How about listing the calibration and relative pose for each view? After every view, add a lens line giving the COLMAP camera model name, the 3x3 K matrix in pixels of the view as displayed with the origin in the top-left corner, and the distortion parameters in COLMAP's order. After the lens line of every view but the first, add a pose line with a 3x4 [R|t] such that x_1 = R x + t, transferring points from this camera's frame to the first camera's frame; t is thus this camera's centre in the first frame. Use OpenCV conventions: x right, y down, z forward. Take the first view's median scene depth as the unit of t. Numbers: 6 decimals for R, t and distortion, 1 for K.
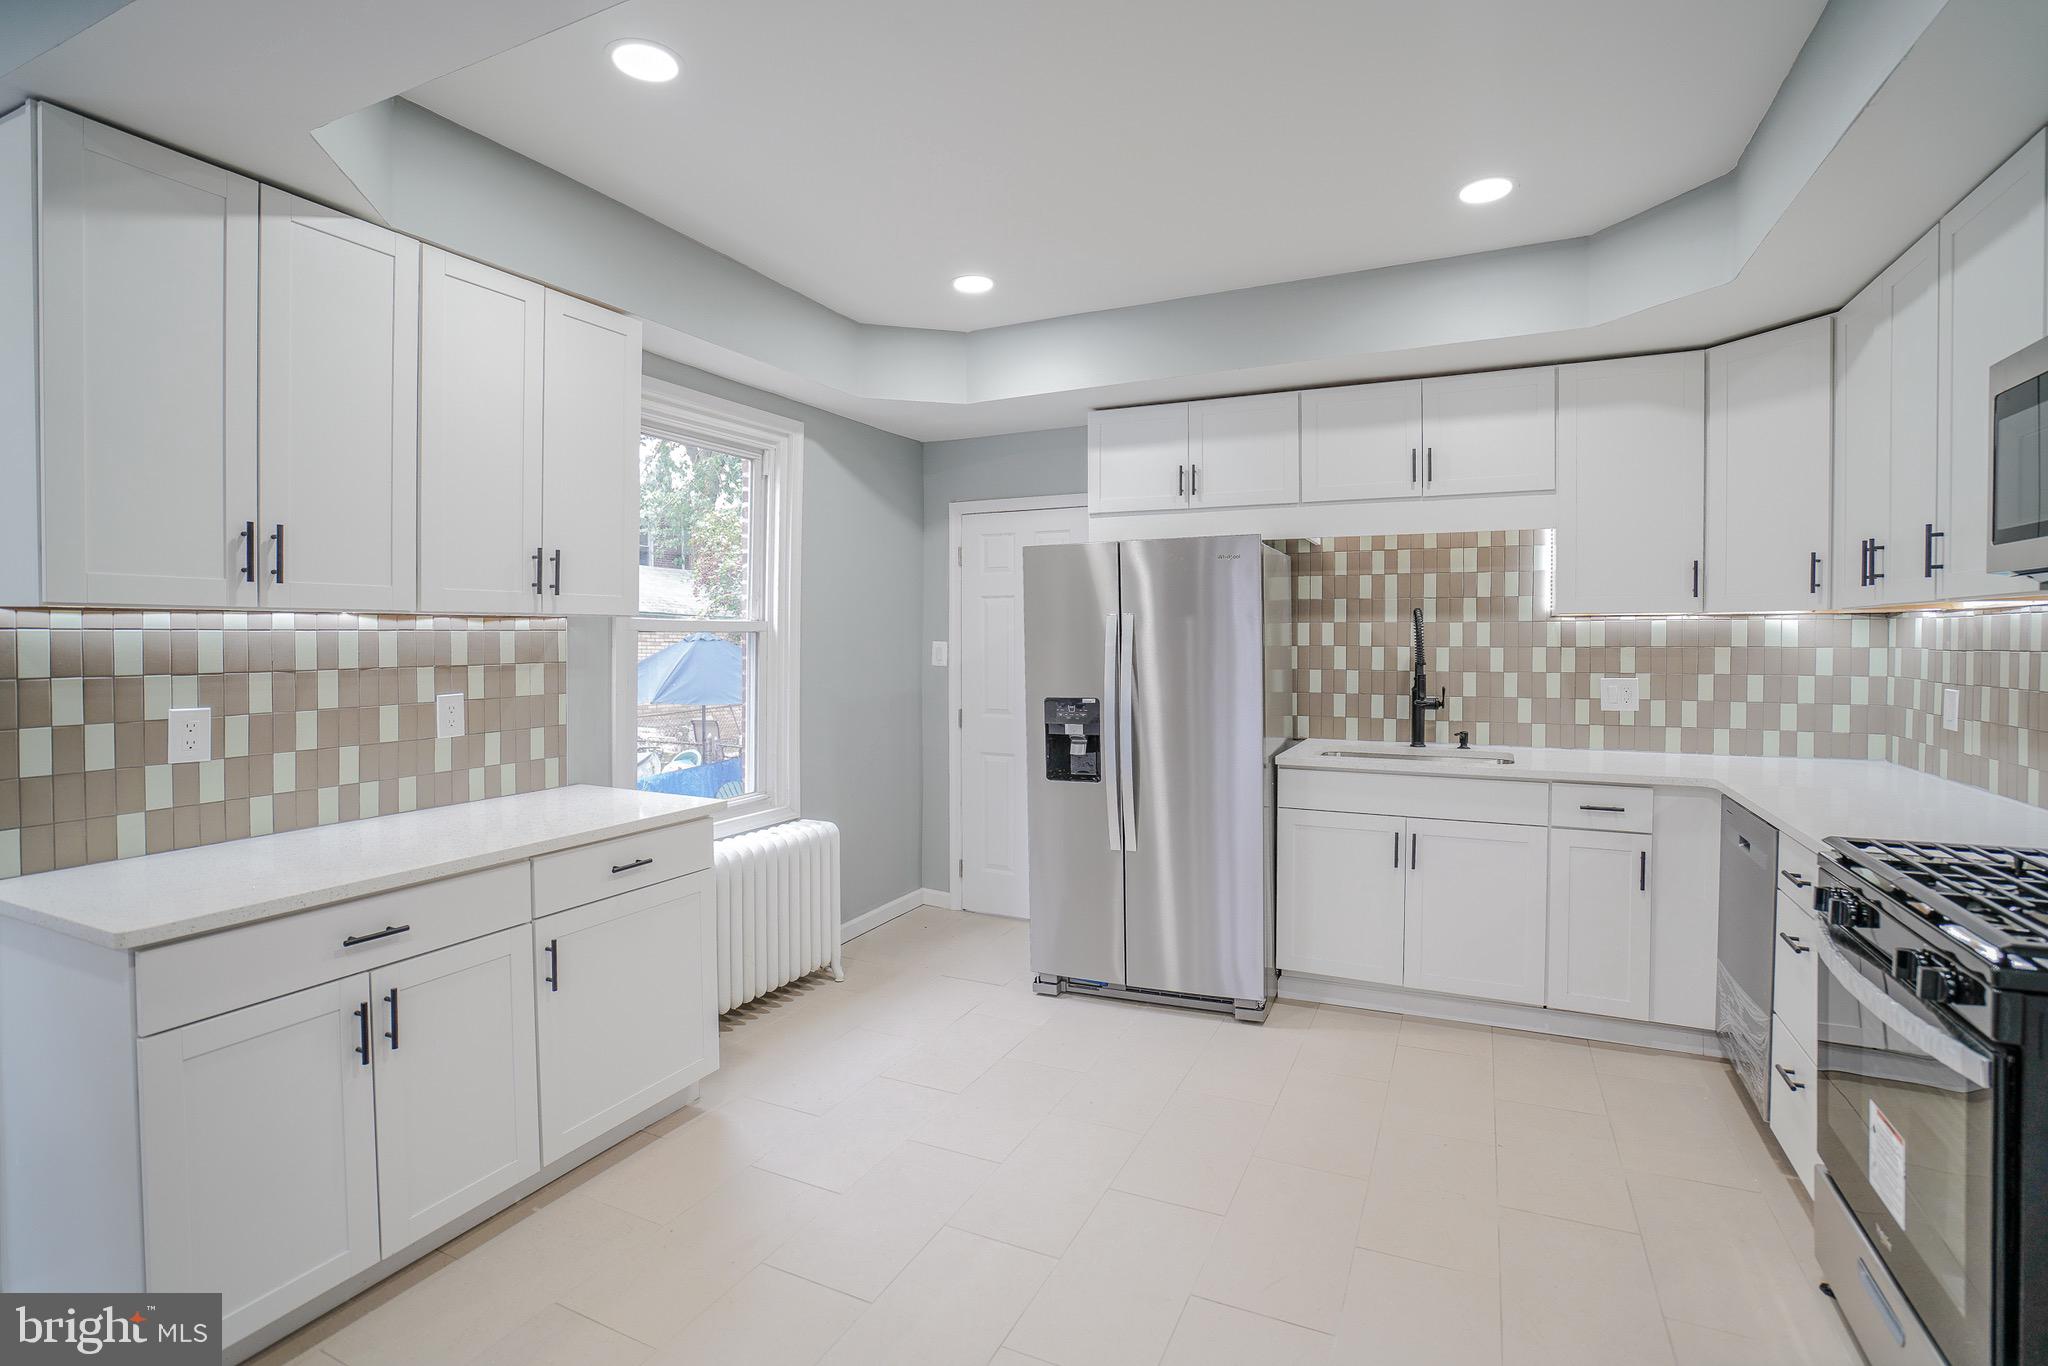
lens RADIAL K [[965.1, 0, 1016.7], [0, 965.1, 658.2], [0, 0, 1]] dist [-0.047854, 0.016788]
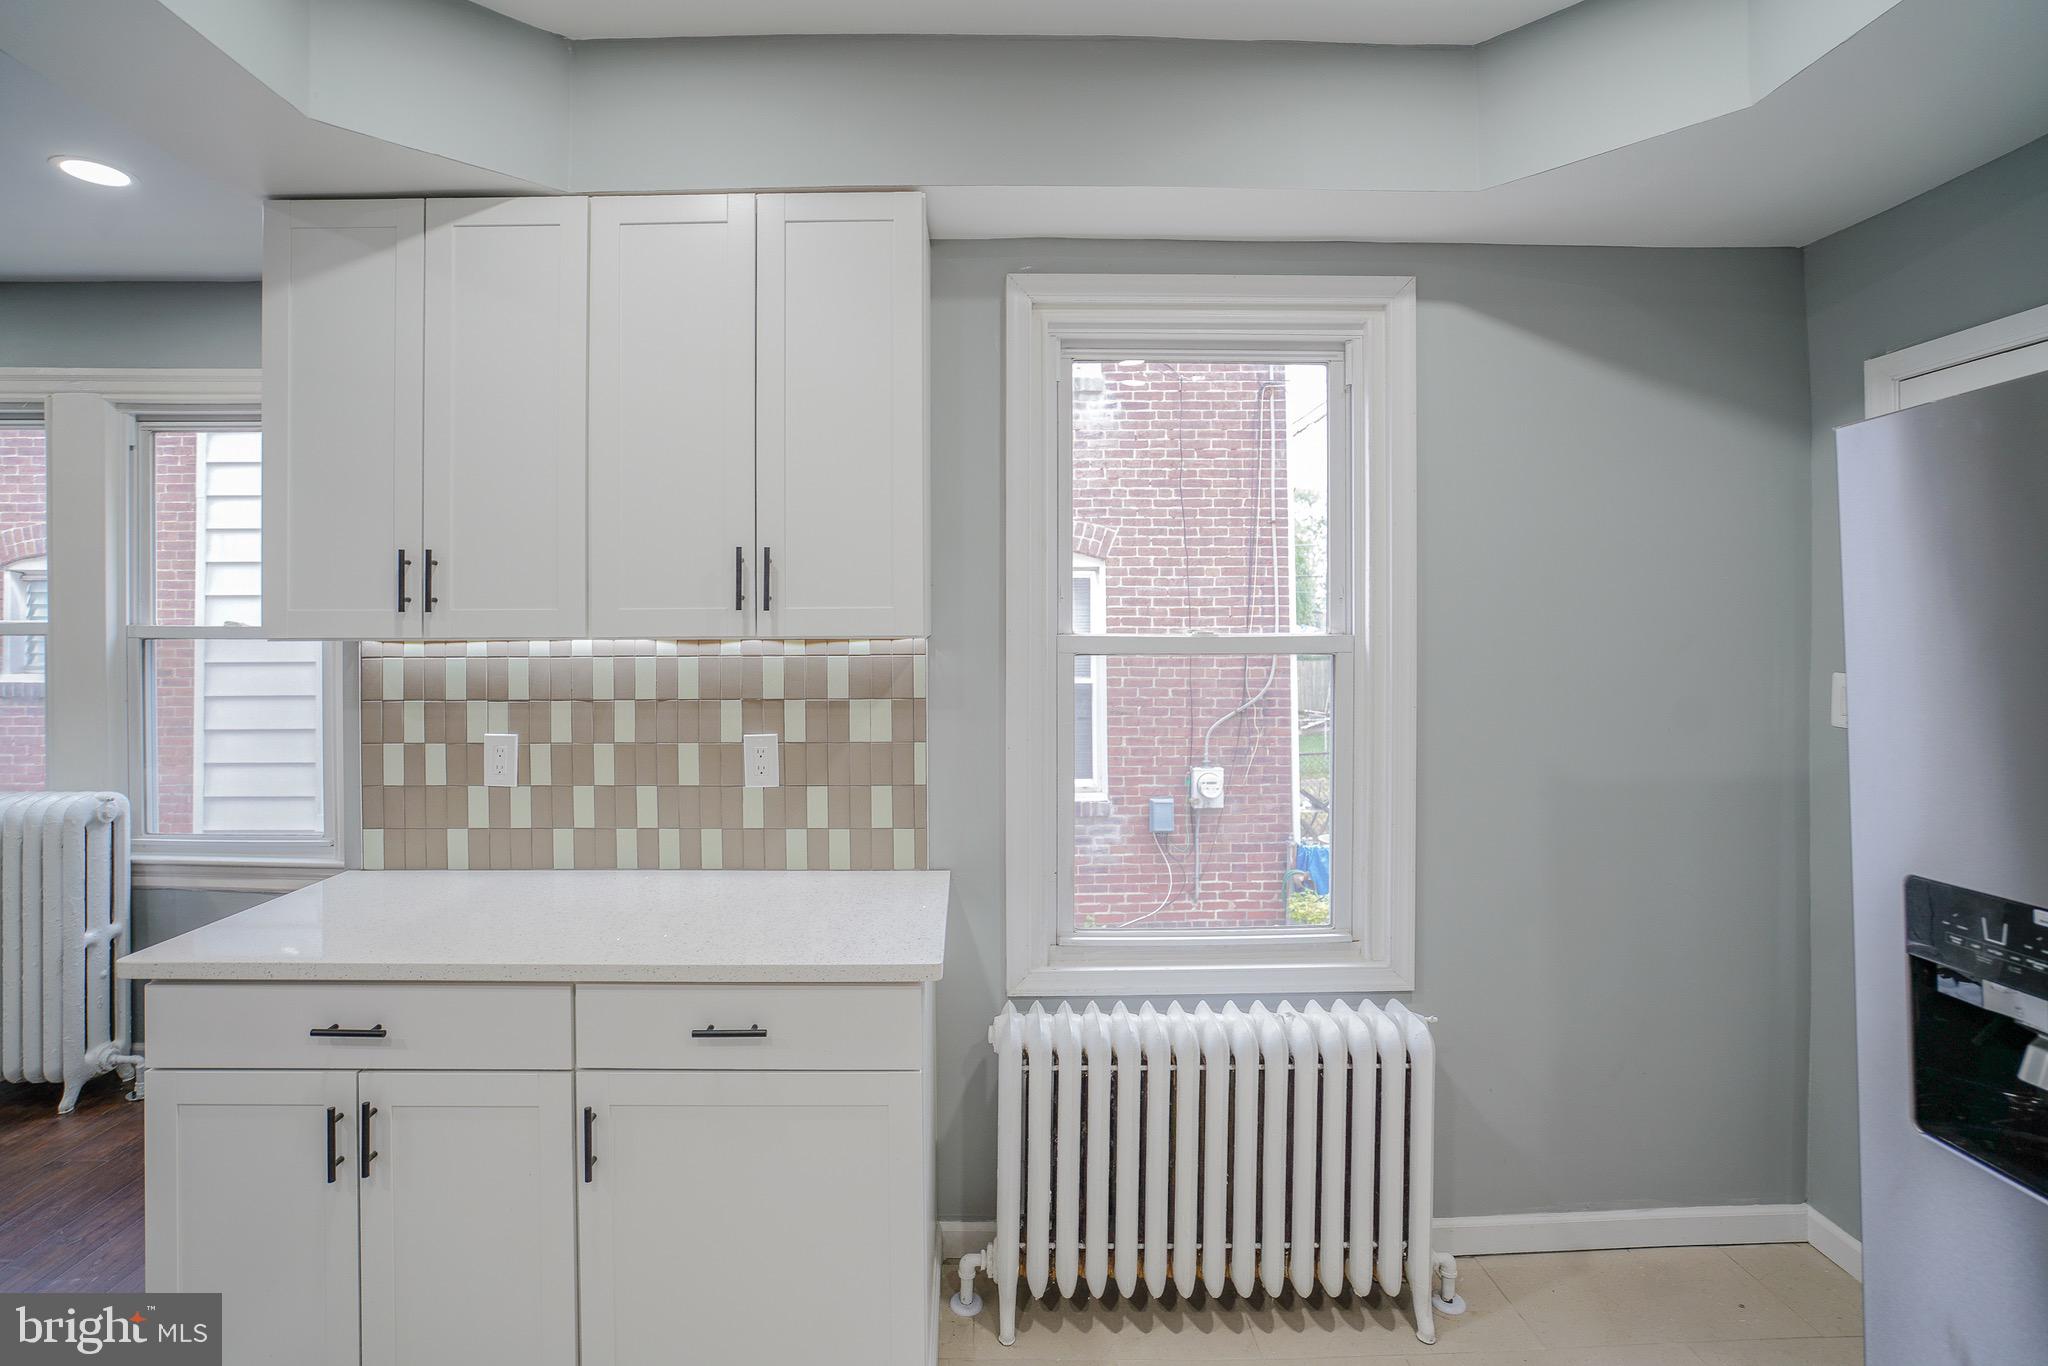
lens RADIAL K [[955.3, 0, 980.5], [0, 955.3, 619.7], [0, 0, 1]] dist [-0.068055, 0.023082]
pose [[0.444337, -0.012775, -0.895769, 0.174805], [-0.015606, 0.999636, -0.021998, -0.036300], [0.895724, 0.023754, 0.443976, 0.645008]]
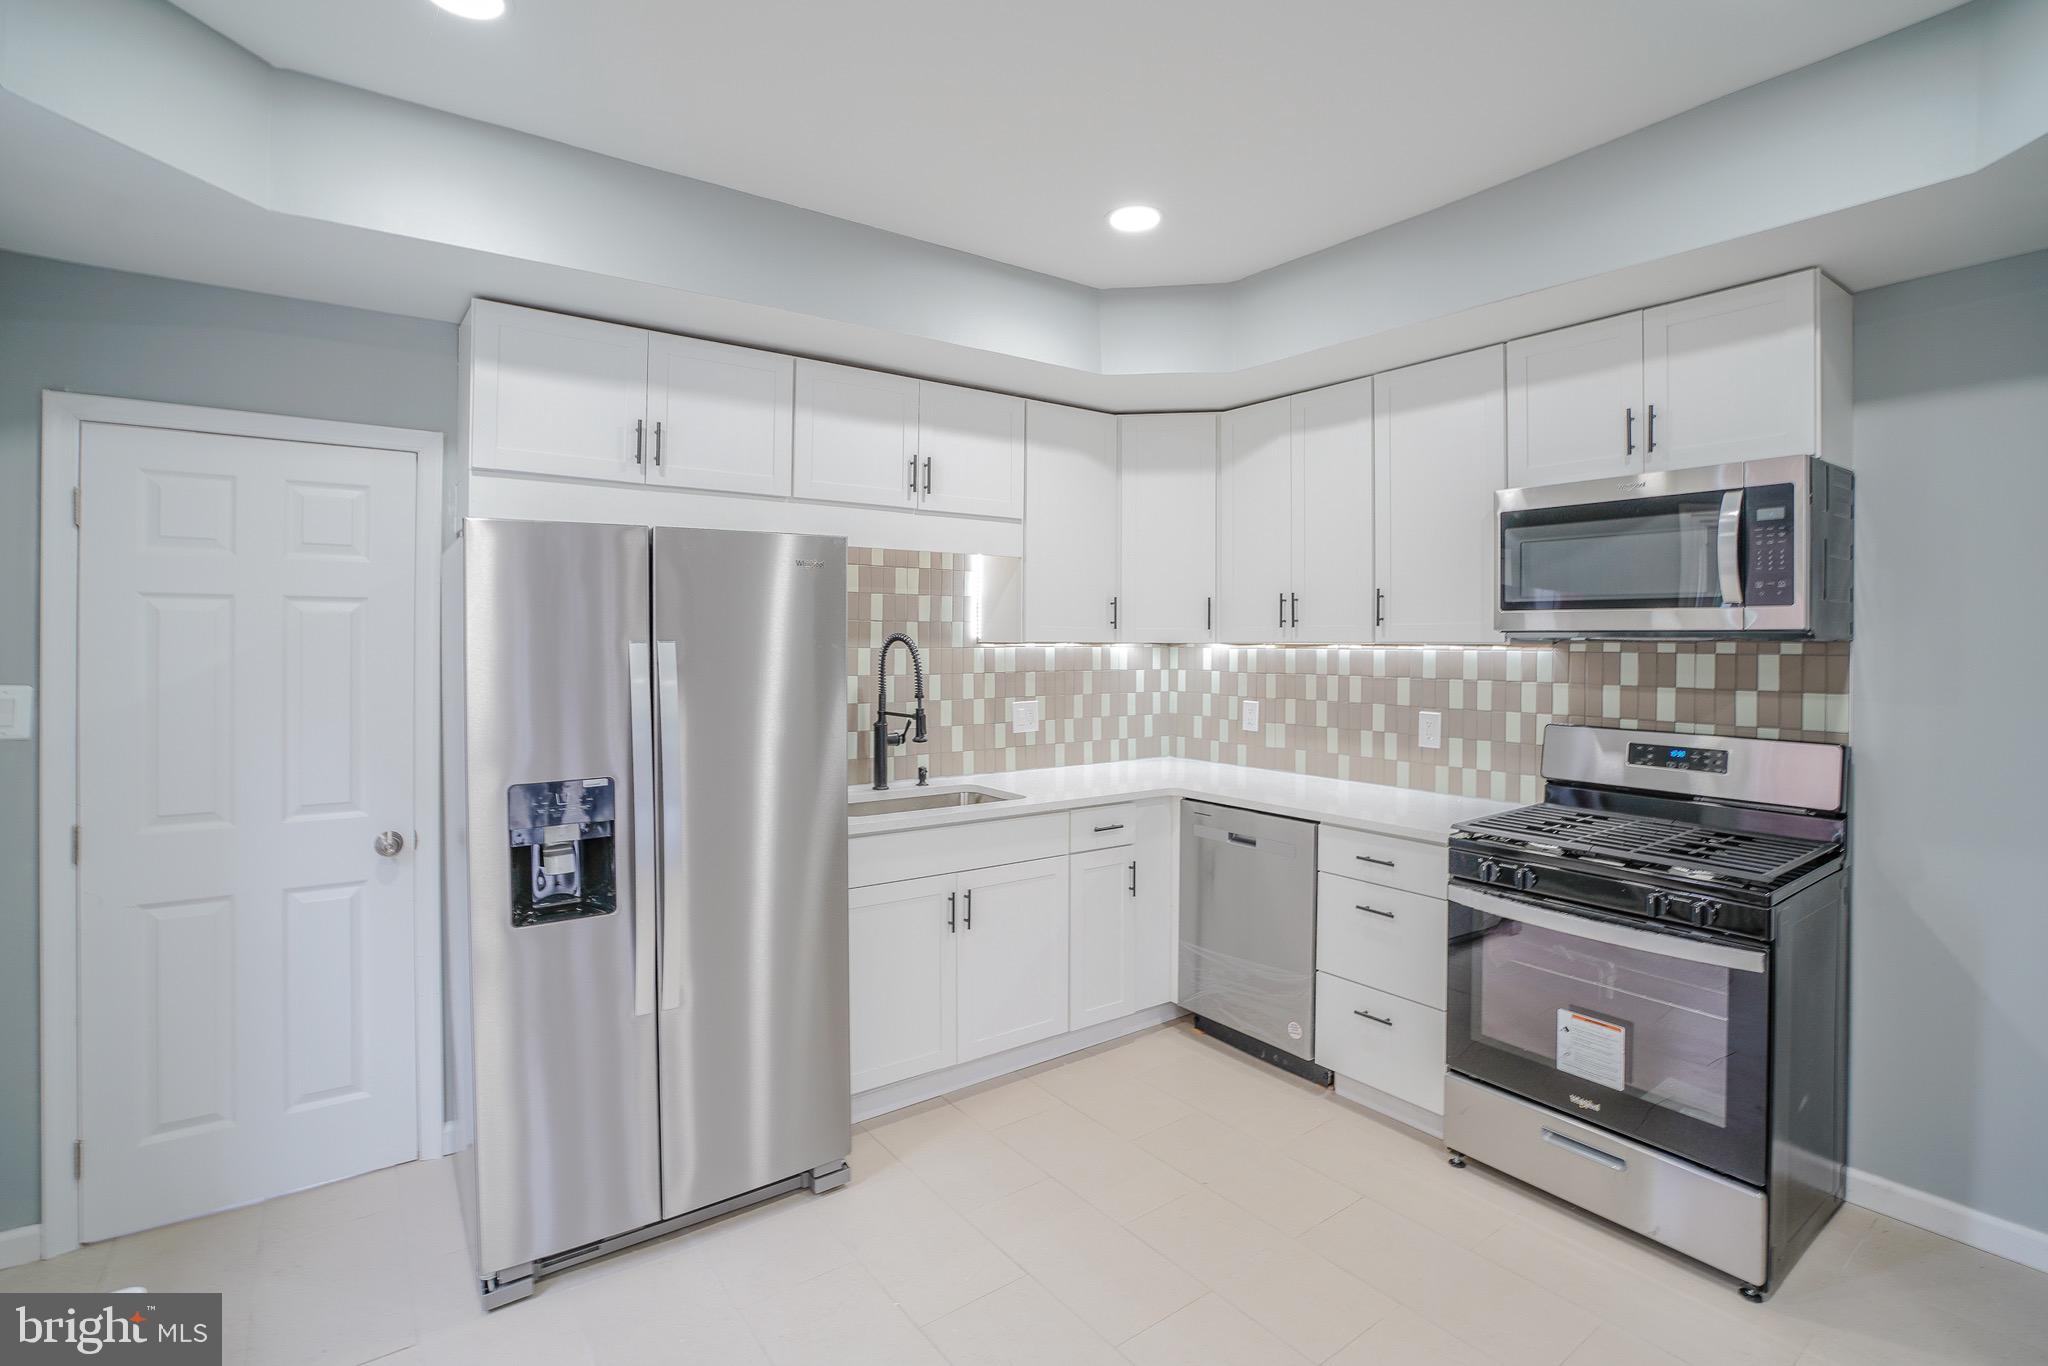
lens RADIAL K [[980.1, 0, 1035.6], [0, 980.1, 642.4], [0, 0, 1]] dist [-0.050258, 0.016006]
pose [[0.460725, 0.001289, 0.887542, -0.347678], [0.014072, 0.999863, -0.008757, -0.036585], [-0.887431, 0.016524, 0.460644, 0.495176]]
